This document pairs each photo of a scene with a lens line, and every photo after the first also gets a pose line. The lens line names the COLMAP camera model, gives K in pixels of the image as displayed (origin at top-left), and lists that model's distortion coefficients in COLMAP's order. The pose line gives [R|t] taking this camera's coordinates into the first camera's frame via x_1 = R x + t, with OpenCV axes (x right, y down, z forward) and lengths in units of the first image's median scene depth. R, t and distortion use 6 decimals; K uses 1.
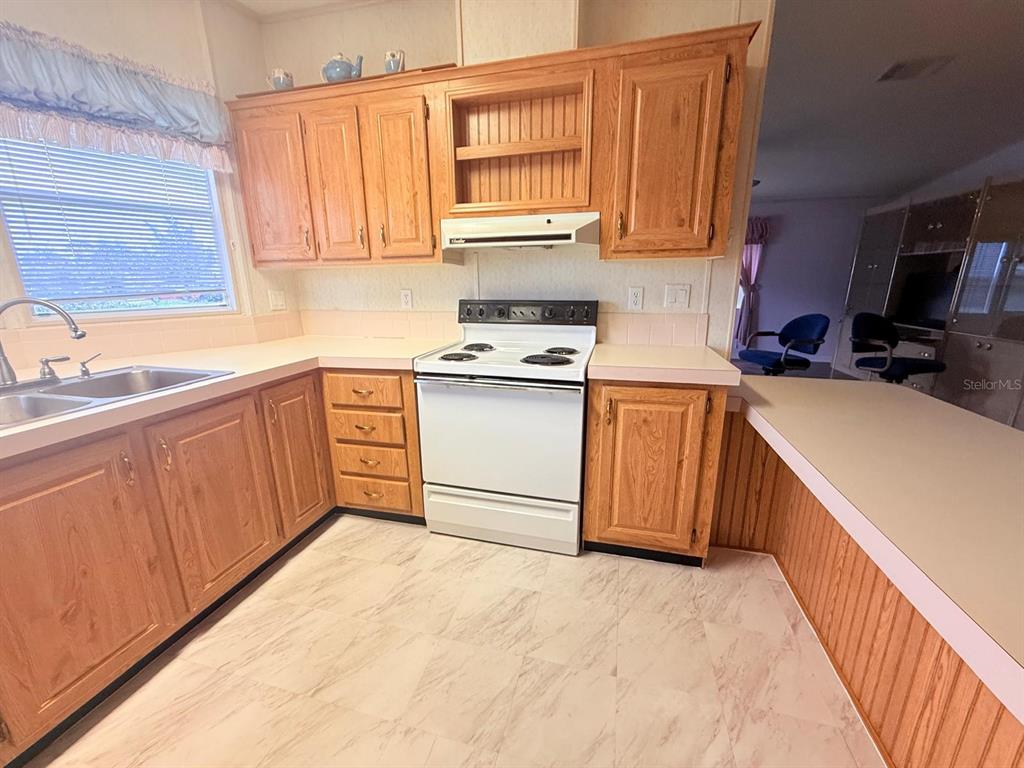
lens RADIAL K [[409.8, 0, 509.0], [0, 409.8, 383.8], [0, 0, 1]] dist [-0.000288, 0.000132]
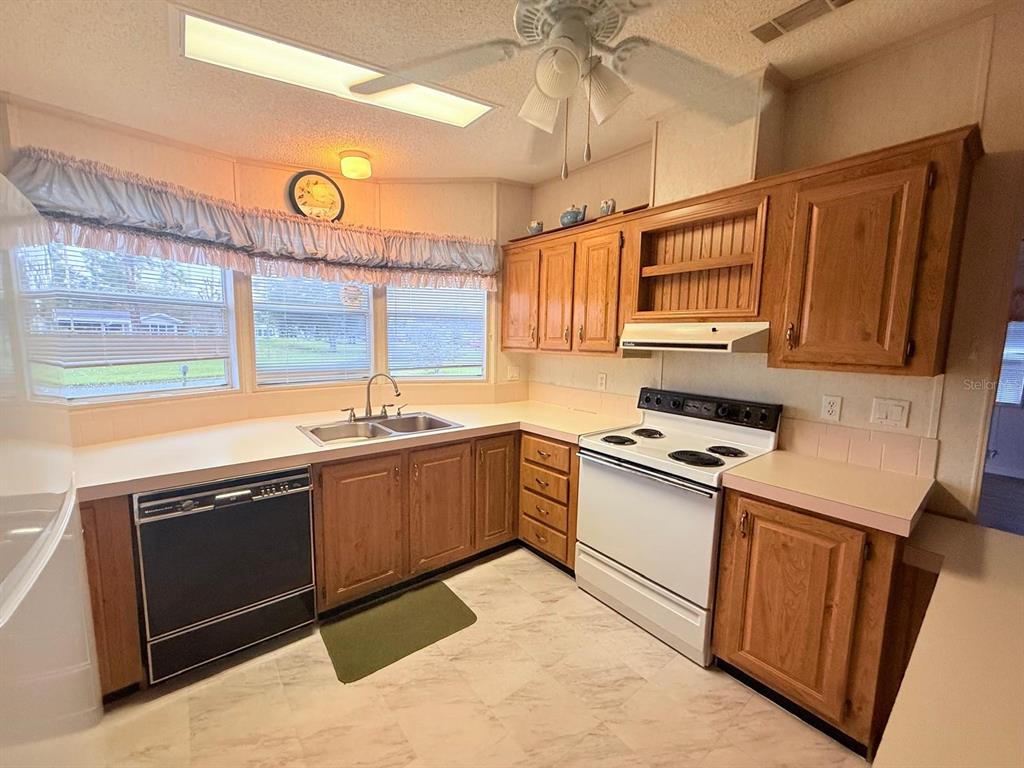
lens RADIAL K [[409.8, 0, 509.0], [0, 409.8, 383.8], [0, 0, 1]] dist [-0.000288, 0.000132]
pose [[0.807222, 0.094495, -0.582635, 0.293178], [-0.172786, 0.981691, -0.080174, -0.076606], [0.564392, 0.165390, 0.808770, -0.143291]]
